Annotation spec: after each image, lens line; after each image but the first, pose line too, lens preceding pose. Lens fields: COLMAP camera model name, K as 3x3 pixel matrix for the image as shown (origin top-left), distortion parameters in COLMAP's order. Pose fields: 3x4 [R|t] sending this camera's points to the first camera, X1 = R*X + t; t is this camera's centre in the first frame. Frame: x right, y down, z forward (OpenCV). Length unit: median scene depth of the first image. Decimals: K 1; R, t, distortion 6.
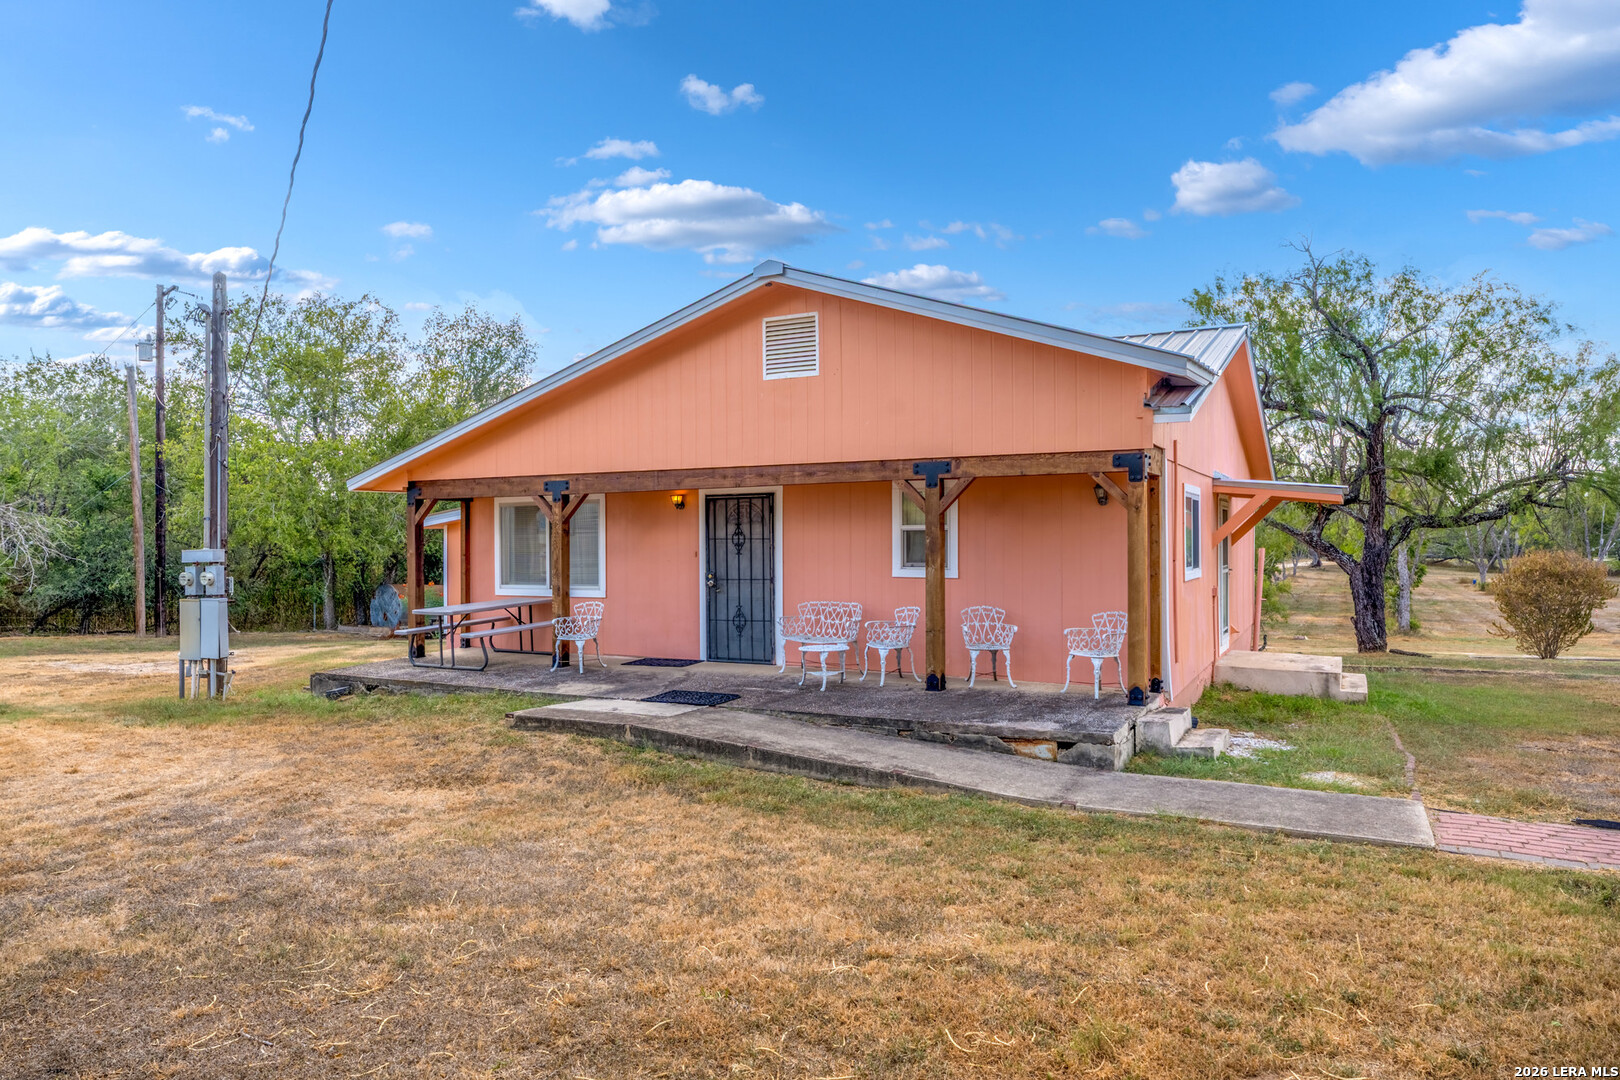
lens RADIAL K [[1020.8, 0, 810.0], [0, 1020.8, 540.0], [0, 0, 1]] dist [-0.005560, -0.000949]
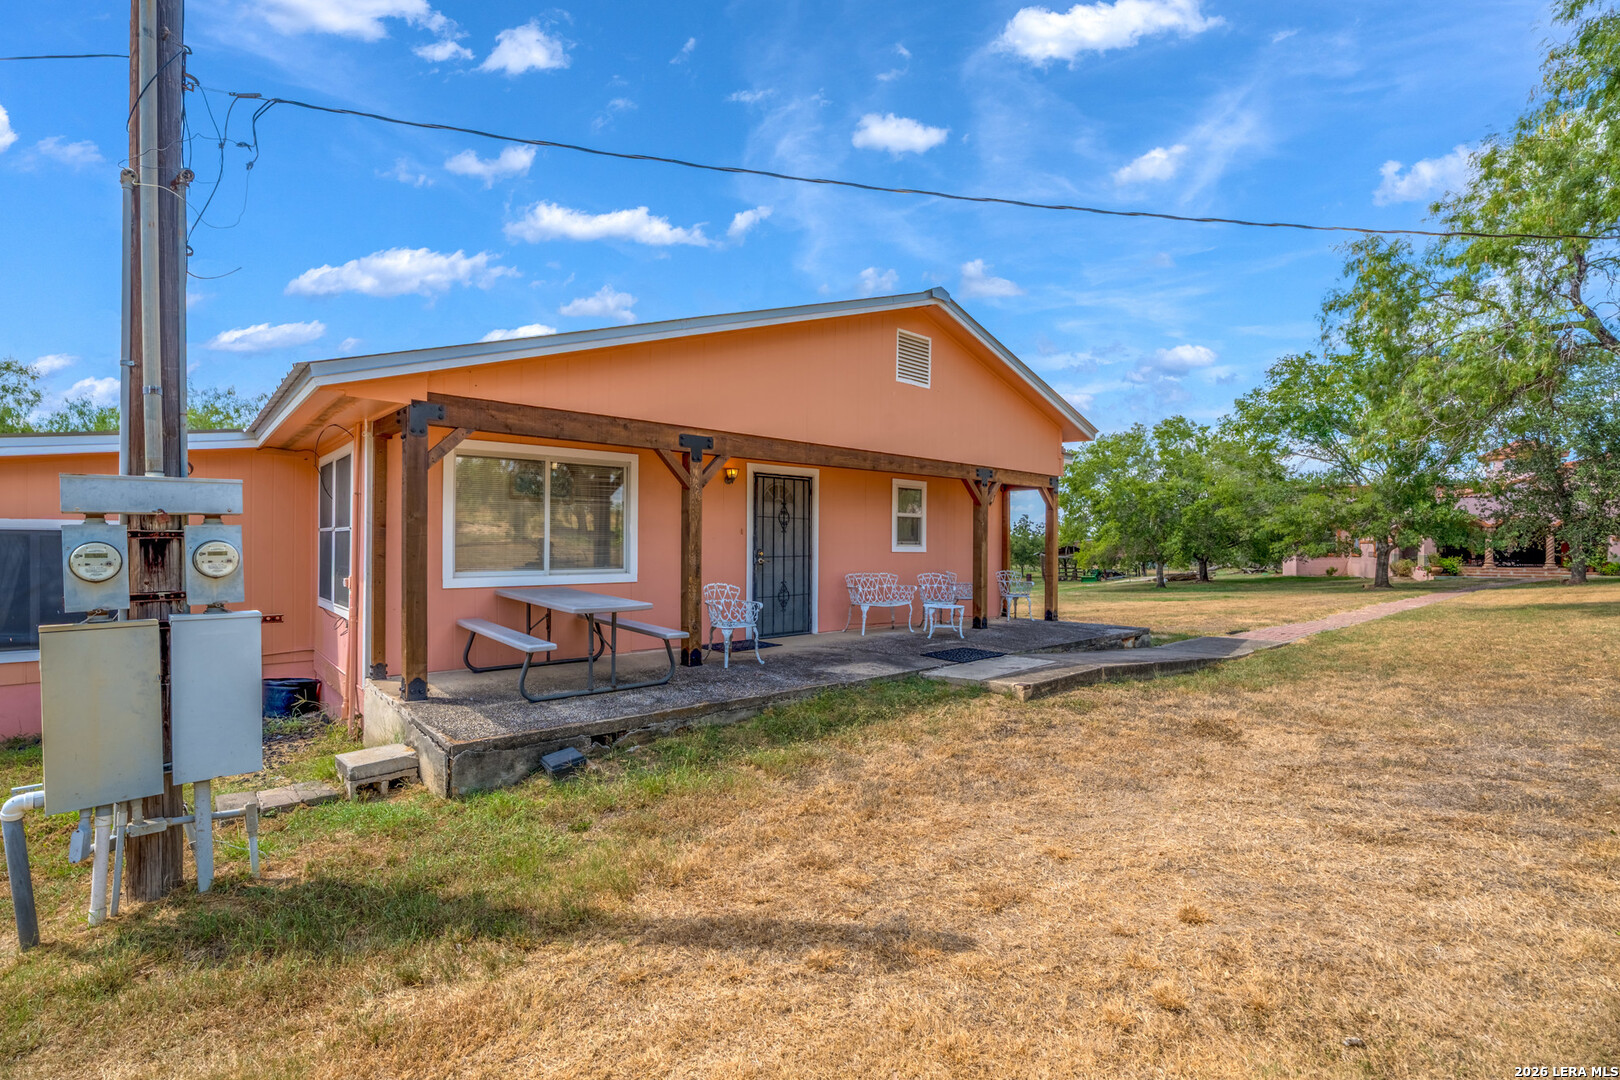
lens RADIAL K [[731.6, 0, 810.0], [0, 731.6, 540.0], [0, 0, 1]] dist [-0.013739, 0.000442]
pose [[0.347038, 0.017063, 0.937696, -0.786292], [-0.005542, 0.999854, -0.016143, 0.034899], [-0.937835, 0.000405, 0.347082, 0.738222]]
